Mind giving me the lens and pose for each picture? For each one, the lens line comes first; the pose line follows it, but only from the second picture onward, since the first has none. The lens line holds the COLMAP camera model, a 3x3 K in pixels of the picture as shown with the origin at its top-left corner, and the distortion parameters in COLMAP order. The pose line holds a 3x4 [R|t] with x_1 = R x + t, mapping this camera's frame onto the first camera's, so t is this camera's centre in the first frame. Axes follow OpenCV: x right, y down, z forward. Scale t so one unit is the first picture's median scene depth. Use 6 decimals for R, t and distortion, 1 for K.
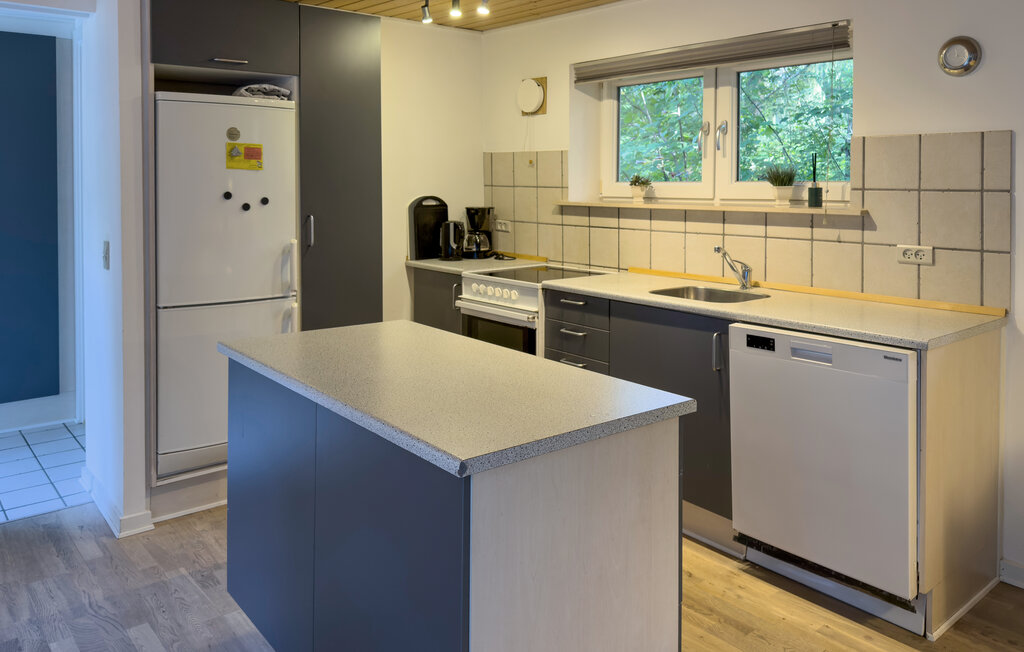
lens RADIAL K [[701.1, 0, 479.8], [0, 701.1, 316.4], [0, 0, 1]] dist [0.022823, -0.048399]
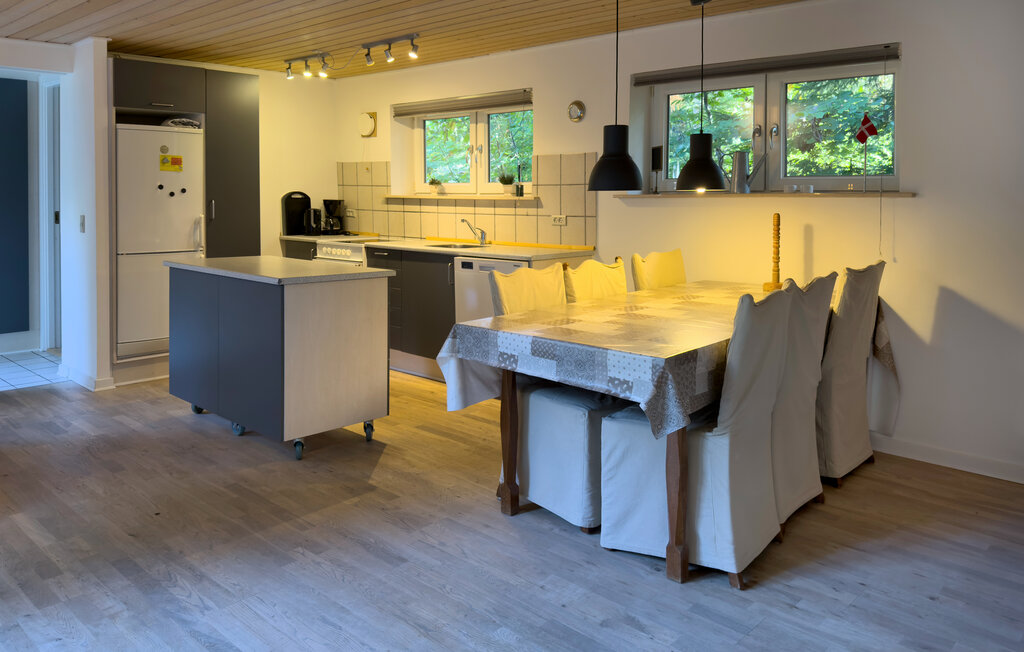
lens RADIAL K [[771.7, 0, 506.6], [0, 771.7, 318.6], [0, 0, 1]] dist [-0.010583, -0.030062]
pose [[0.990889, -0.014877, 0.133859, 0.171214], [0.019269, 0.999315, -0.031580, 0.182071], [-0.133297, 0.033871, 0.990497, -0.764176]]
